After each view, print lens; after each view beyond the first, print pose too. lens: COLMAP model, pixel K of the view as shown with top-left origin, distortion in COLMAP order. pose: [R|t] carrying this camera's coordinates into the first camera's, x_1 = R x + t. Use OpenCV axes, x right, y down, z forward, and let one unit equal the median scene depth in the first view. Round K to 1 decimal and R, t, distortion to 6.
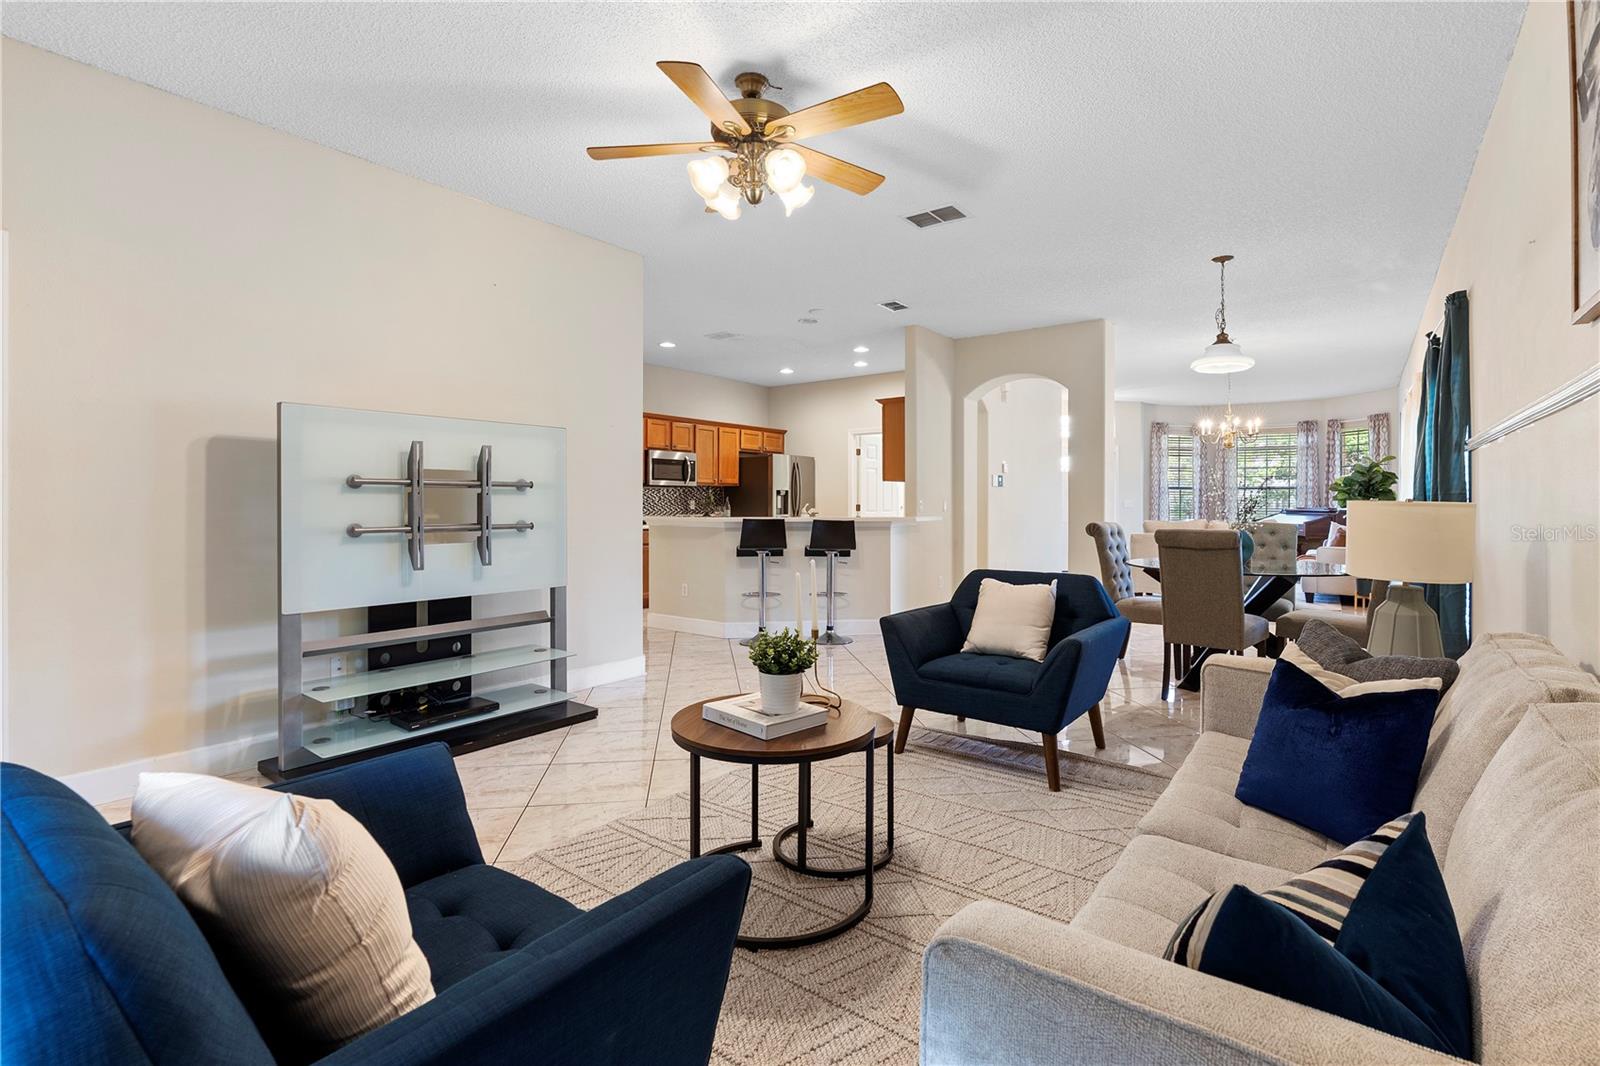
lens RADIAL K [[753.4, 0, 807.4], [0, 753.4, 507.2], [0, 0, 1]] dist [-0.001886, -0.000031]
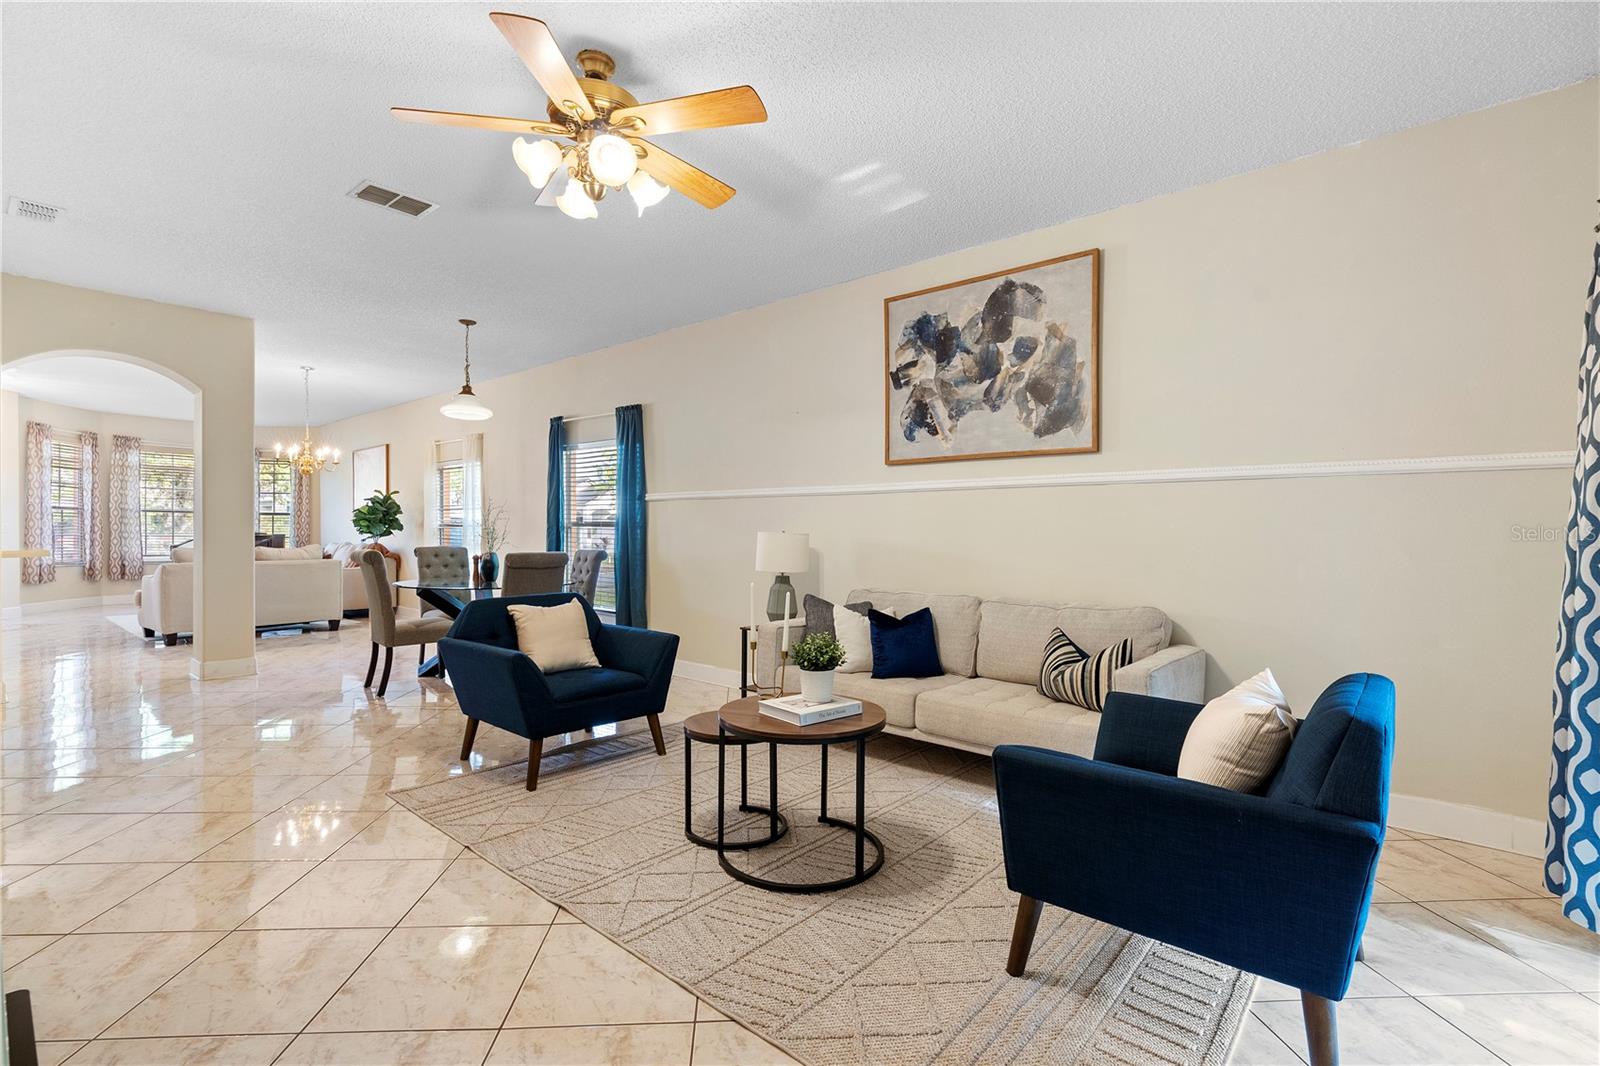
lens RADIAL K [[727.0, 0, 789.3], [0, 727.0, 539.9], [0, 0, 1]] dist [-0.001172, 0.000548]
pose [[0.087285, -0.012677, 0.996103, -0.297048], [-0.001104, 0.999917, 0.012823, -0.003186], [-0.996183, -0.002219, 0.087264, 0.224347]]
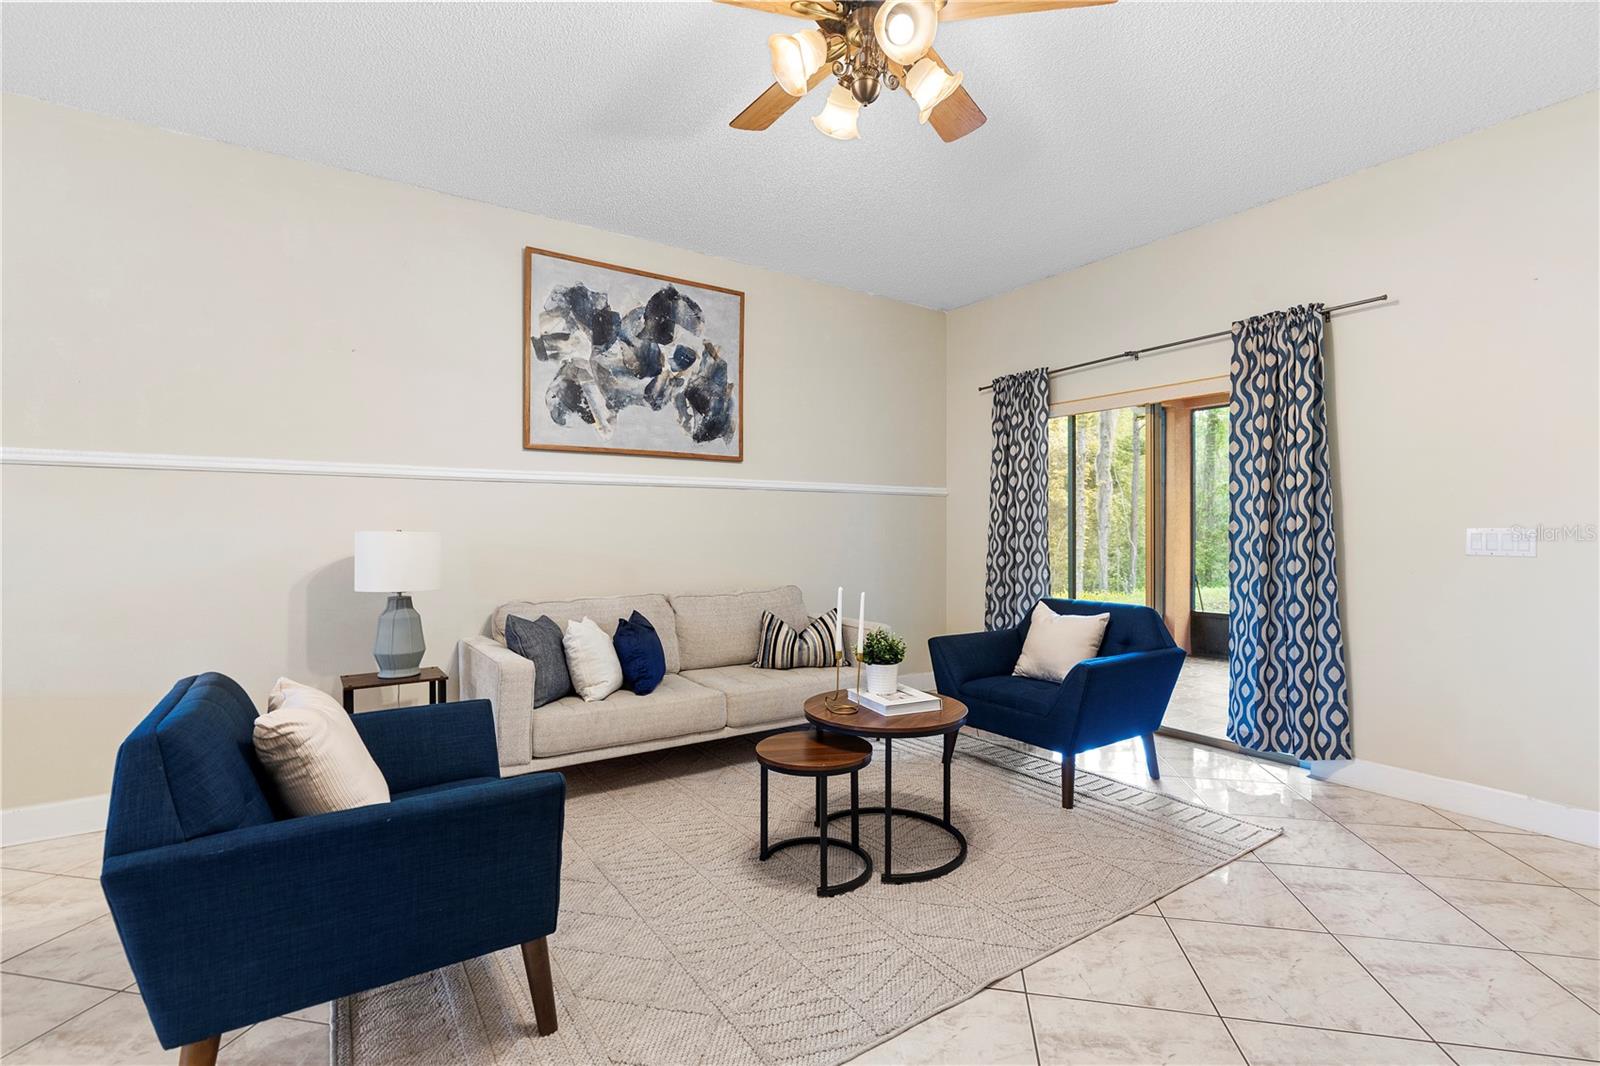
lens RADIAL K [[726.8, 0, 795.2], [0, 726.8, 534.6], [0, 0, 1]] dist [-0.006104, 0.003197]
pose [[-0.939328, -0.004317, 0.342994, -0.077047], [0.000409, 0.999906, 0.013705, -0.005294], [-0.343020, 0.013014, -0.939238, 0.534277]]
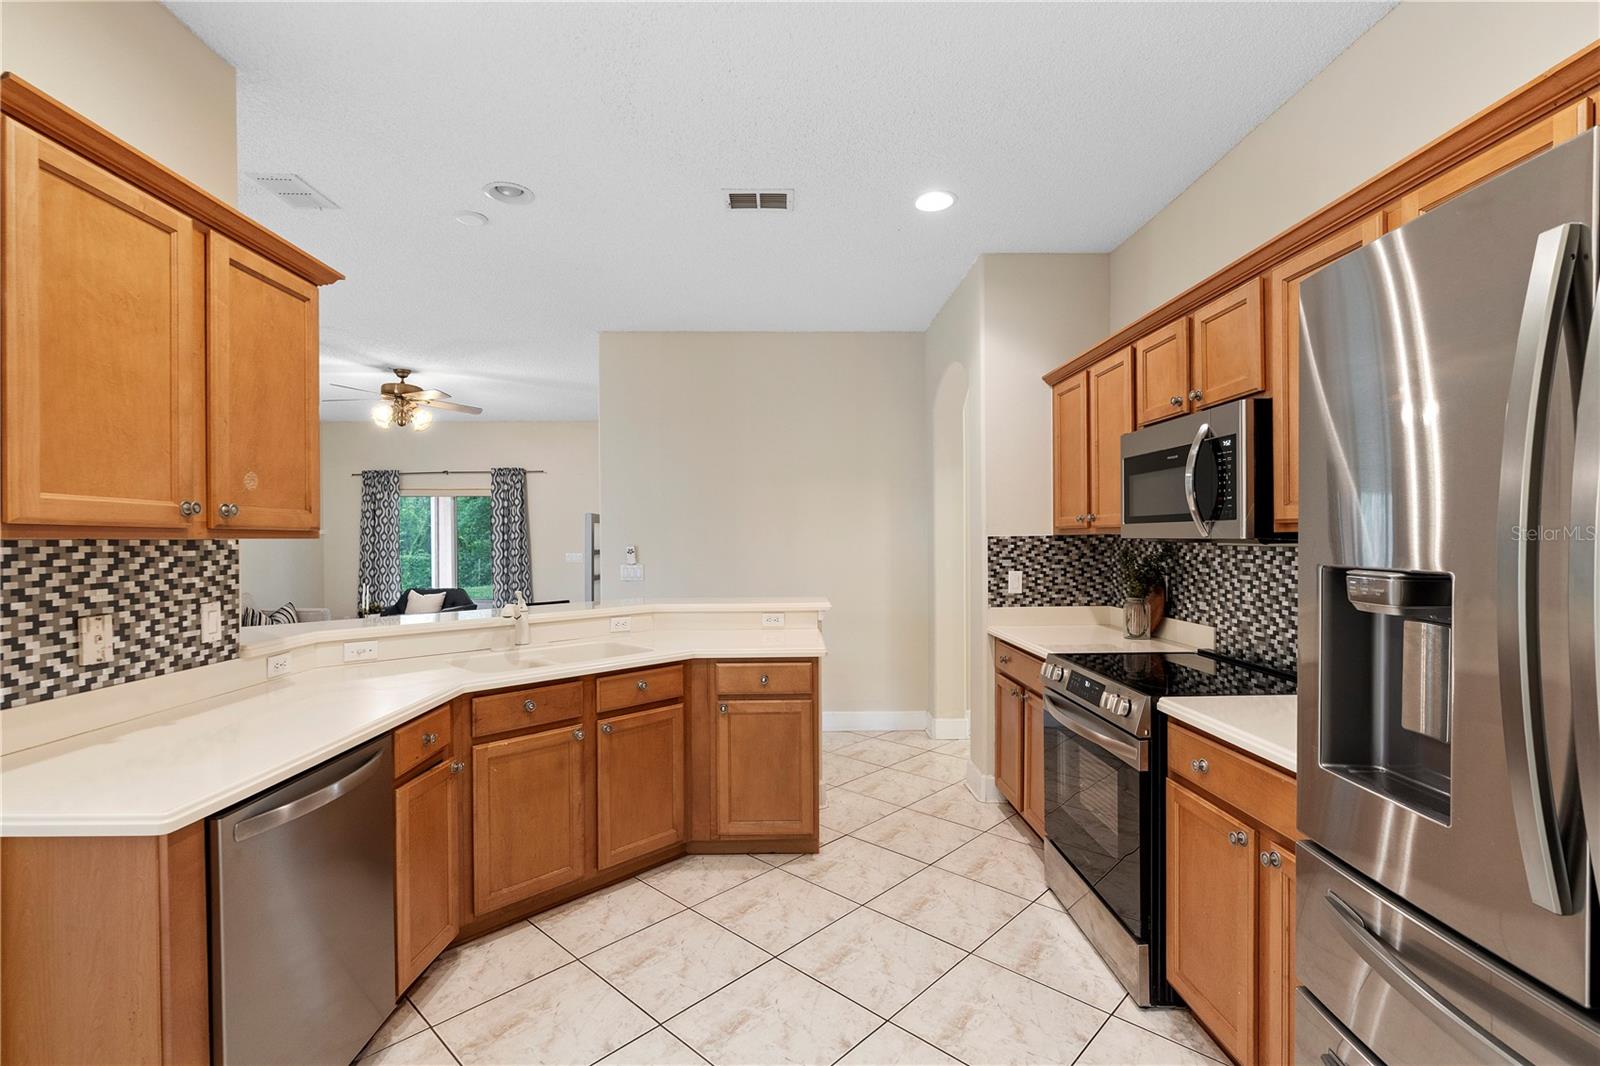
lens RADIAL K [[726.8, 0, 795.2], [0, 726.8, 534.6], [0, 0, 1]] dist [-0.006104, 0.003197]
pose [[-0.793368, 0.000008, -0.608742, 0.100633], [0.000024, 1.000000, -0.000018, -0.028938], [0.608742, -0.000029, -0.793368, 1.085923]]
